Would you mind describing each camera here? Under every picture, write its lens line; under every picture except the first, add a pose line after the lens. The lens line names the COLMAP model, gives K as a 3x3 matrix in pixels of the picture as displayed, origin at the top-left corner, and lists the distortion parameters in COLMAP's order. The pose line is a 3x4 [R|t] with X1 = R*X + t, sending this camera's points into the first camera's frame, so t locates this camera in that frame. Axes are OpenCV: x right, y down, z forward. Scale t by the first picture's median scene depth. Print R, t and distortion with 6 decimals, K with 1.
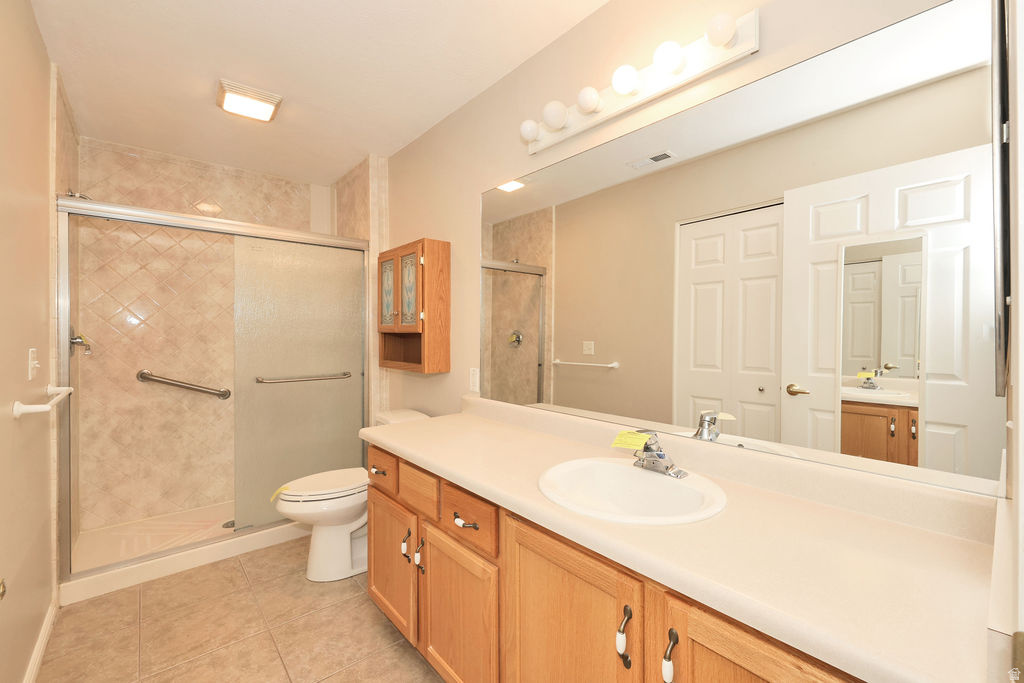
lens RADIAL K [[428.7, 0, 510.8], [0, 428.7, 334.3], [0, 0, 1]] dist [-0.002197, -0.000259]
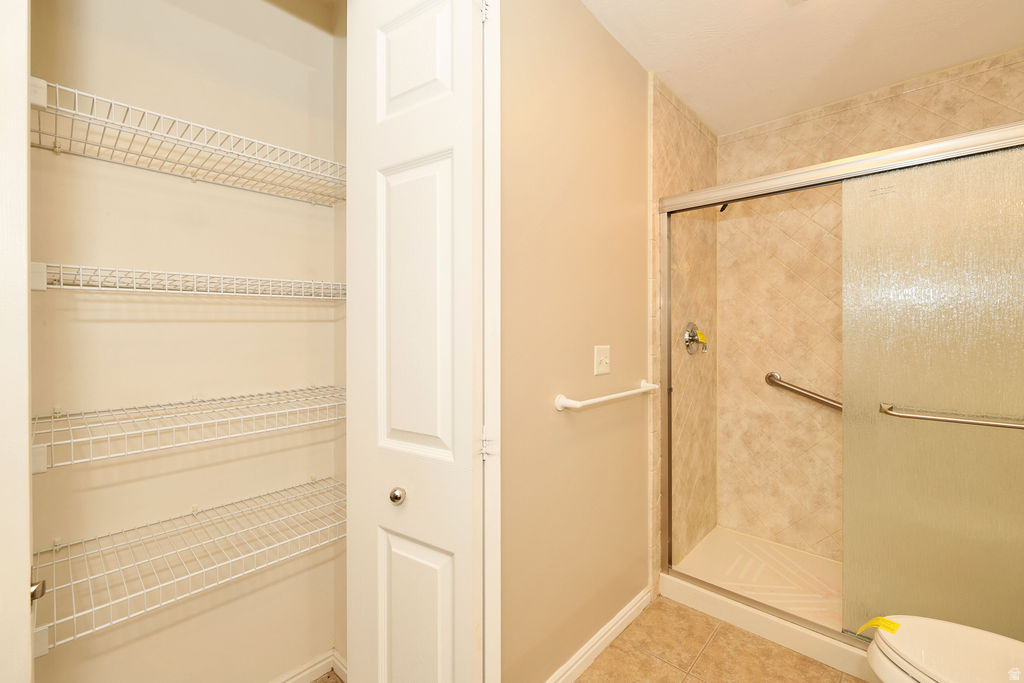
lens RADIAL K [[428.7, 0, 516.0], [0, 428.7, 332.0], [0, 0, 1]] dist [-0.002197, -0.000259]
pose [[0.116455, 0.004434, -0.993186, -0.045103], [0.000042, 0.999990, 0.004469, -0.003995], [0.993196, -0.000562, 0.116454, 0.378483]]
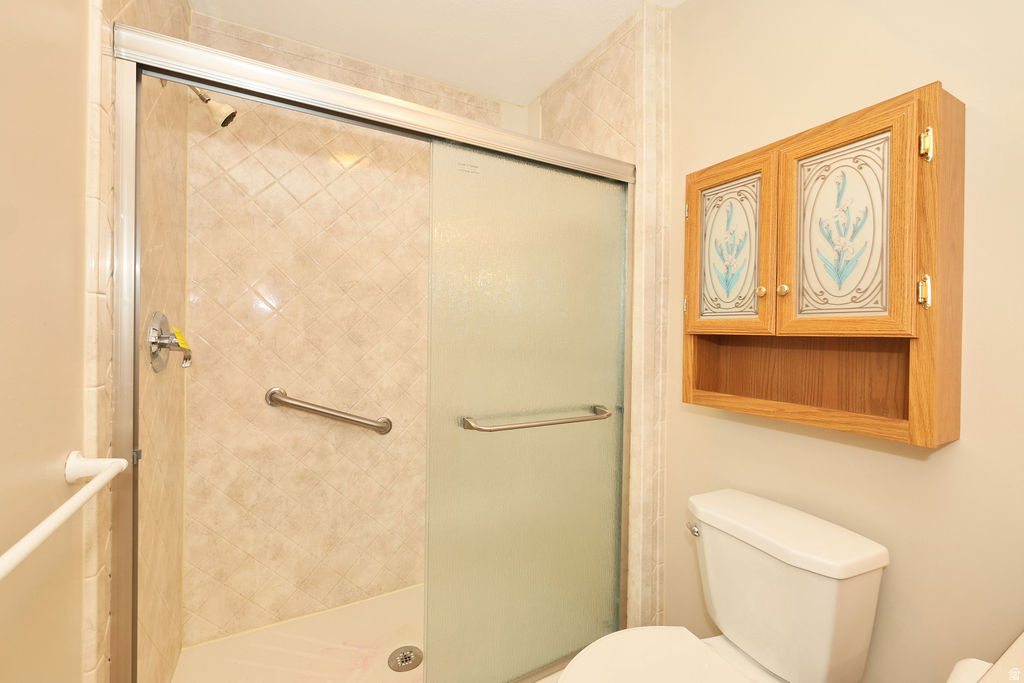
lens RADIAL K [[428.7, 0, 507.2], [0, 428.7, 333.9], [0, 0, 1]] dist [-0.002197, -0.000259]
pose [[0.976856, 0.015655, -0.213323, -0.395216], [-0.015511, 0.999877, 0.002350, -0.002762], [0.213333, 0.001013, 0.976979, 0.462317]]
